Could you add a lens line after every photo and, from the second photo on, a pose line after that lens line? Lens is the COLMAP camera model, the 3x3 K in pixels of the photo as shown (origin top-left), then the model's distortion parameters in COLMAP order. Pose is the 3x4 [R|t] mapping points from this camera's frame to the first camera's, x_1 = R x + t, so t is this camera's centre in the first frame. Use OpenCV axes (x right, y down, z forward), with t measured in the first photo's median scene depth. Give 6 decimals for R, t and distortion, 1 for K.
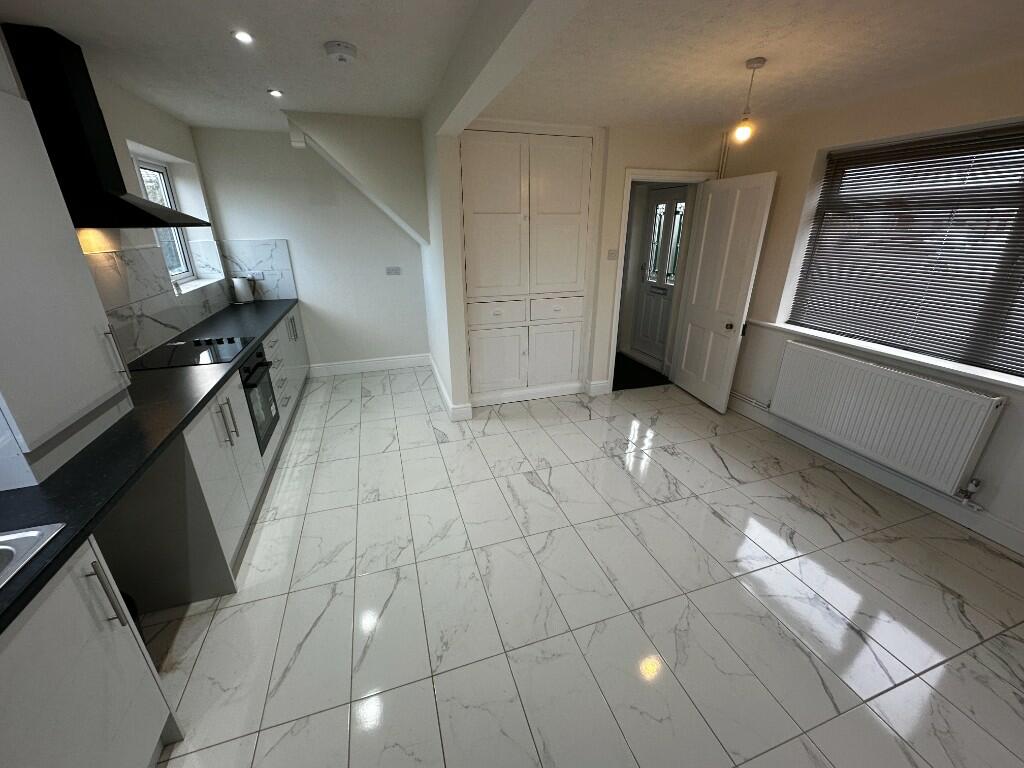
lens RADIAL K [[407.4, 0, 512.0], [0, 407.4, 384.0], [0, 0, 1]] dist [-0.000660, -0.000141]
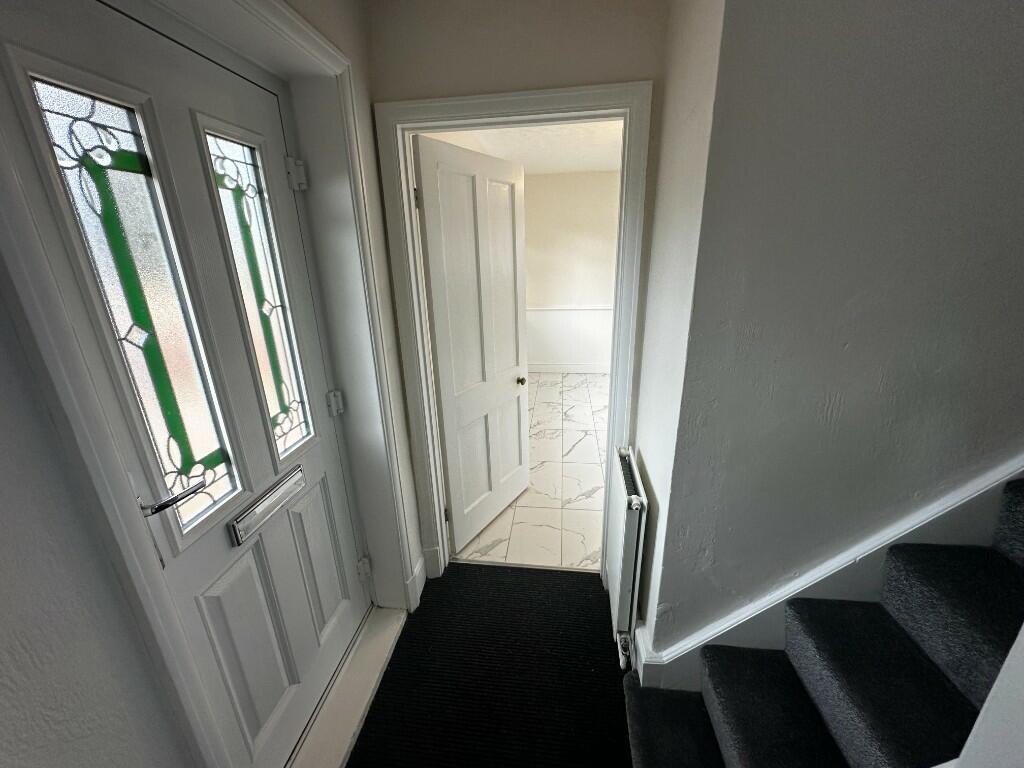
lens RADIAL K [[407.4, 0, 512.0], [0, 407.4, 384.0], [0, 0, 1]] dist [-0.000660, -0.000141]
pose [[-0.905269, -0.104257, 0.411847, 0.246703], [0.184768, 0.776318, 0.602653, -0.703147], [-0.382555, 0.621660, -0.683514, 1.863607]]
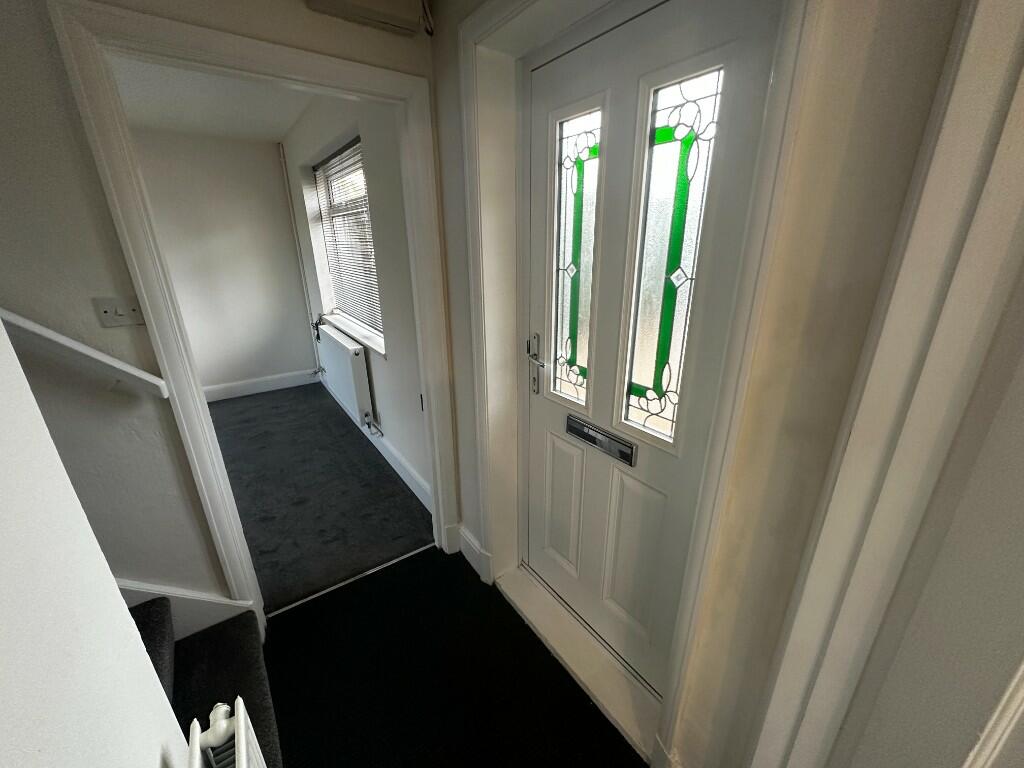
lens RADIAL K [[407.4, 0, 512.0], [0, 407.4, 384.0], [0, 0, 1]] dist [-0.000660, -0.000141]
pose [[0.955763, -0.108578, 0.273364, 0.407639], [0.116966, 0.993030, -0.014525, -0.471666], [-0.269881, 0.045857, 0.961801, 1.310383]]
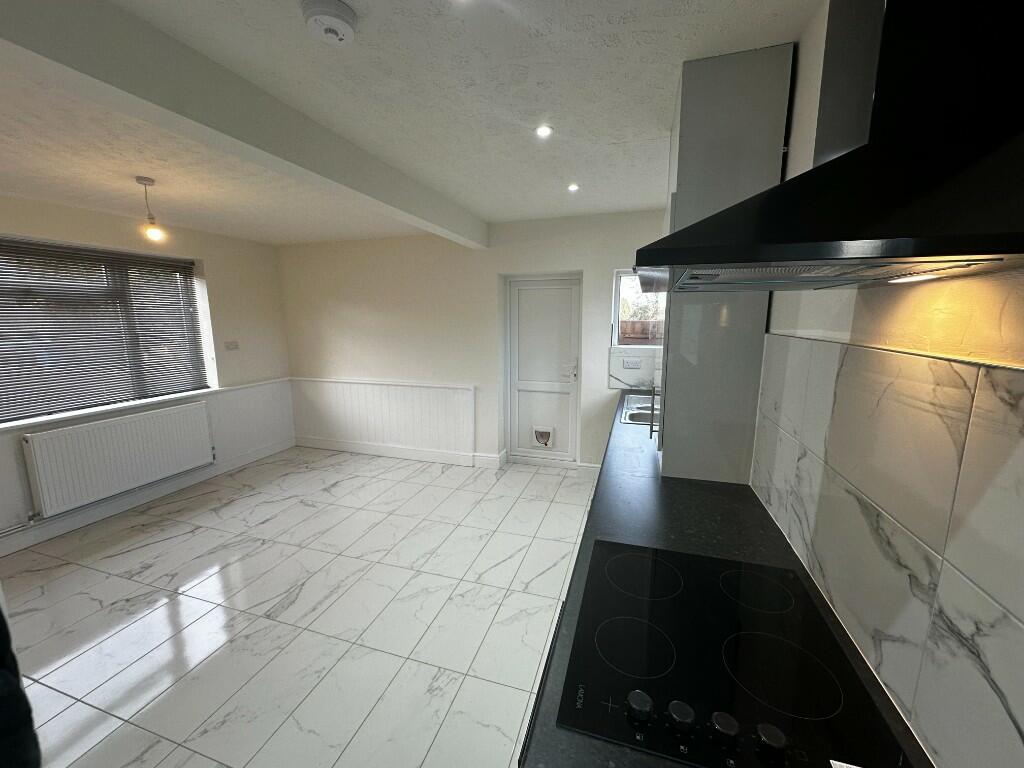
lens RADIAL K [[407.4, 0, 512.0], [0, 407.4, 384.0], [0, 0, 1]] dist [-0.000660, -0.000141]
pose [[-0.808660, -0.088865, 0.581526, -0.734510], [0.222859, 0.868568, 0.442632, -0.396465], [-0.544429, 0.487537, -0.682572, 1.082871]]
